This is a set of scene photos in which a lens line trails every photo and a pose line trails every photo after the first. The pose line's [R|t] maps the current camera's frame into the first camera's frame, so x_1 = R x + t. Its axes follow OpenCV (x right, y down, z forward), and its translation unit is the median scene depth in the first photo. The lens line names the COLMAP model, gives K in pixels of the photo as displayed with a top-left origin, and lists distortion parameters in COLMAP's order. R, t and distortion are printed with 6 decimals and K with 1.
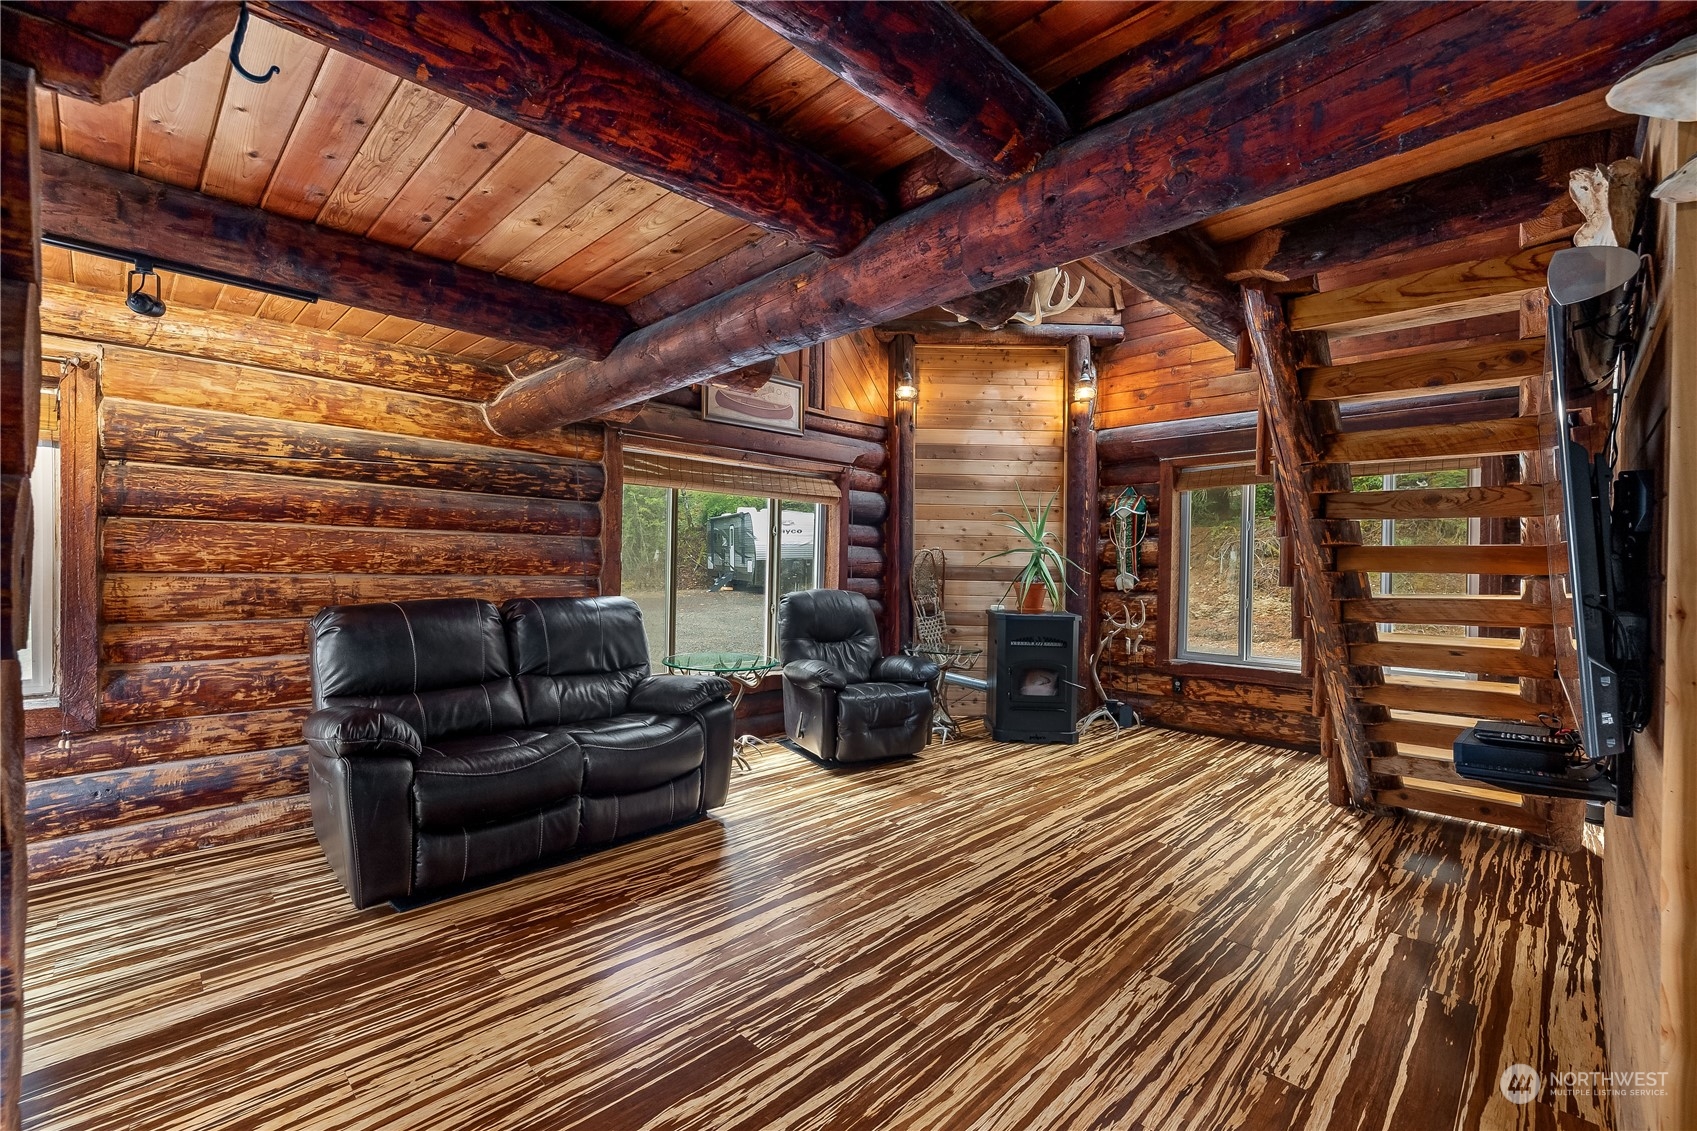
lens RADIAL K [[729.0, 0, 853.5], [0, 729.0, 569.2], [0, 0, 1]] dist [-0.002405, -0.000254]
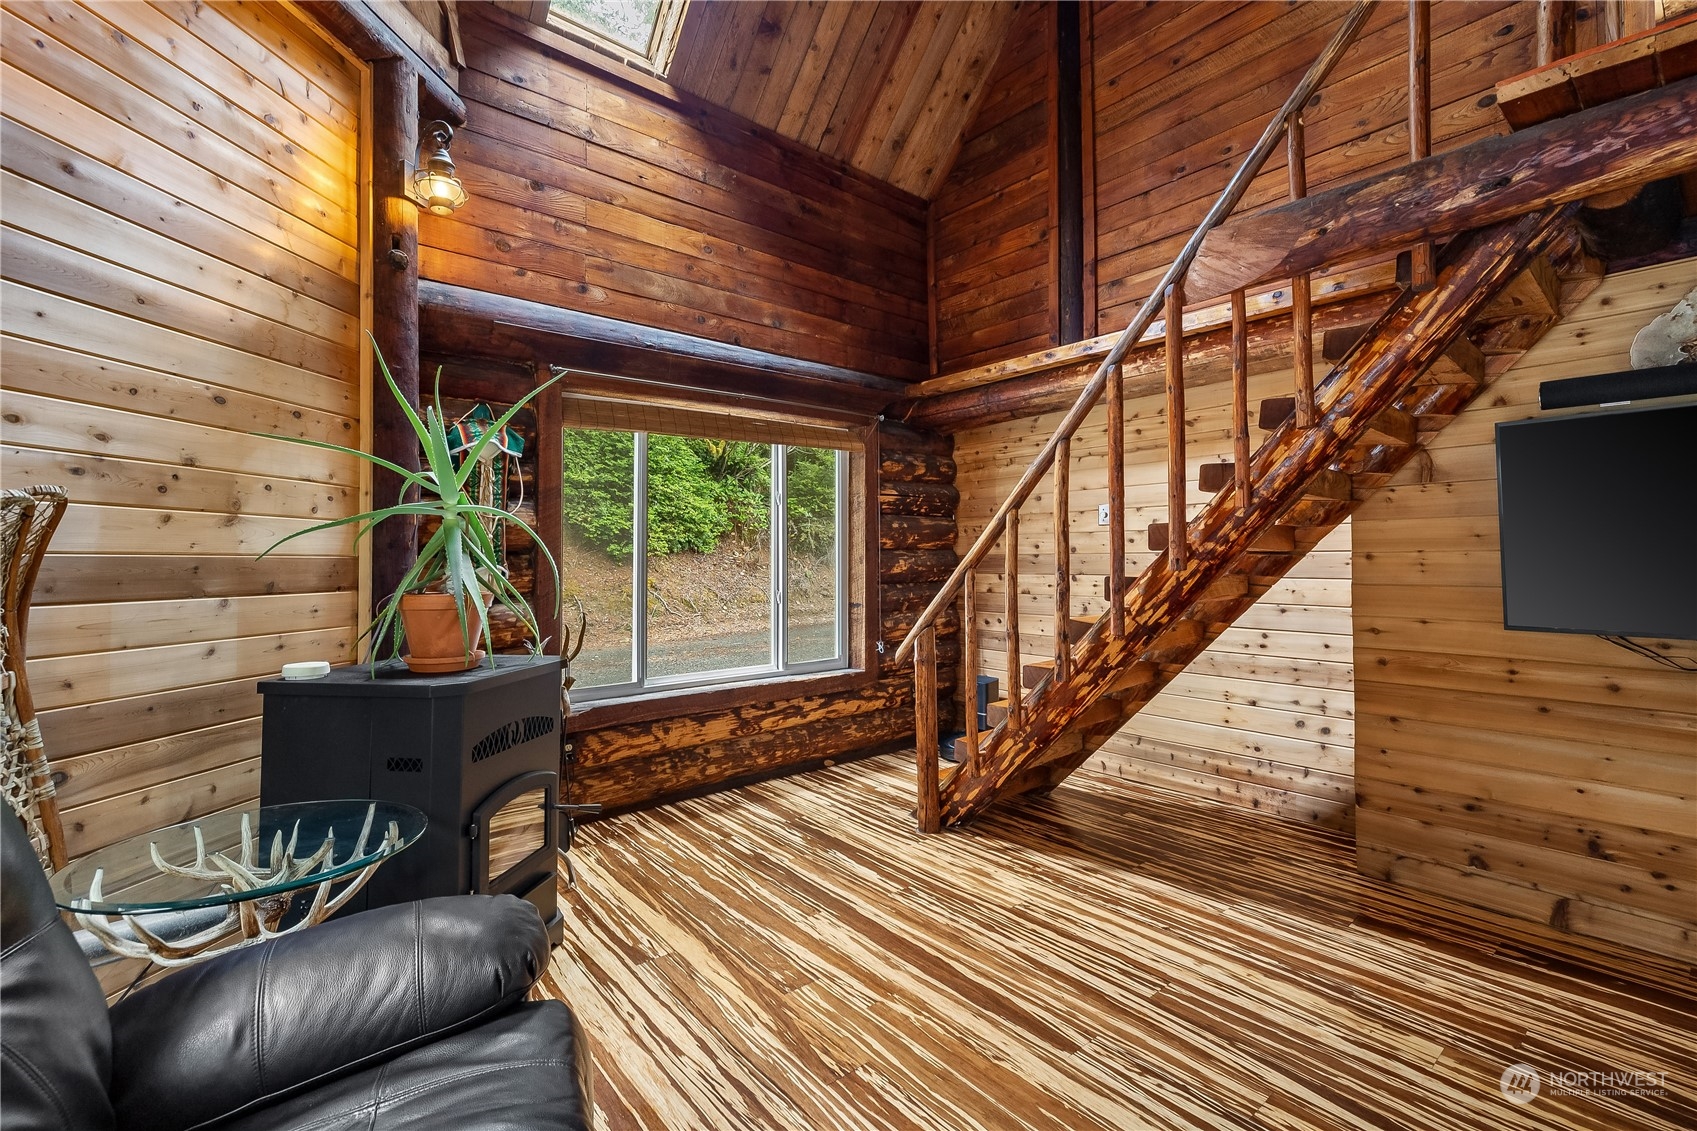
lens RADIAL K [[729.0, 0, 853.6], [0, 729.0, 539.9], [0, 0, 1]] dist [-0.002405, -0.000254]
pose [[0.095838, 0.011035, 0.995336, -0.186589], [0.012659, 0.999844, -0.012304, -0.005133], [-0.995316, 0.013779, 0.095683, 1.008462]]
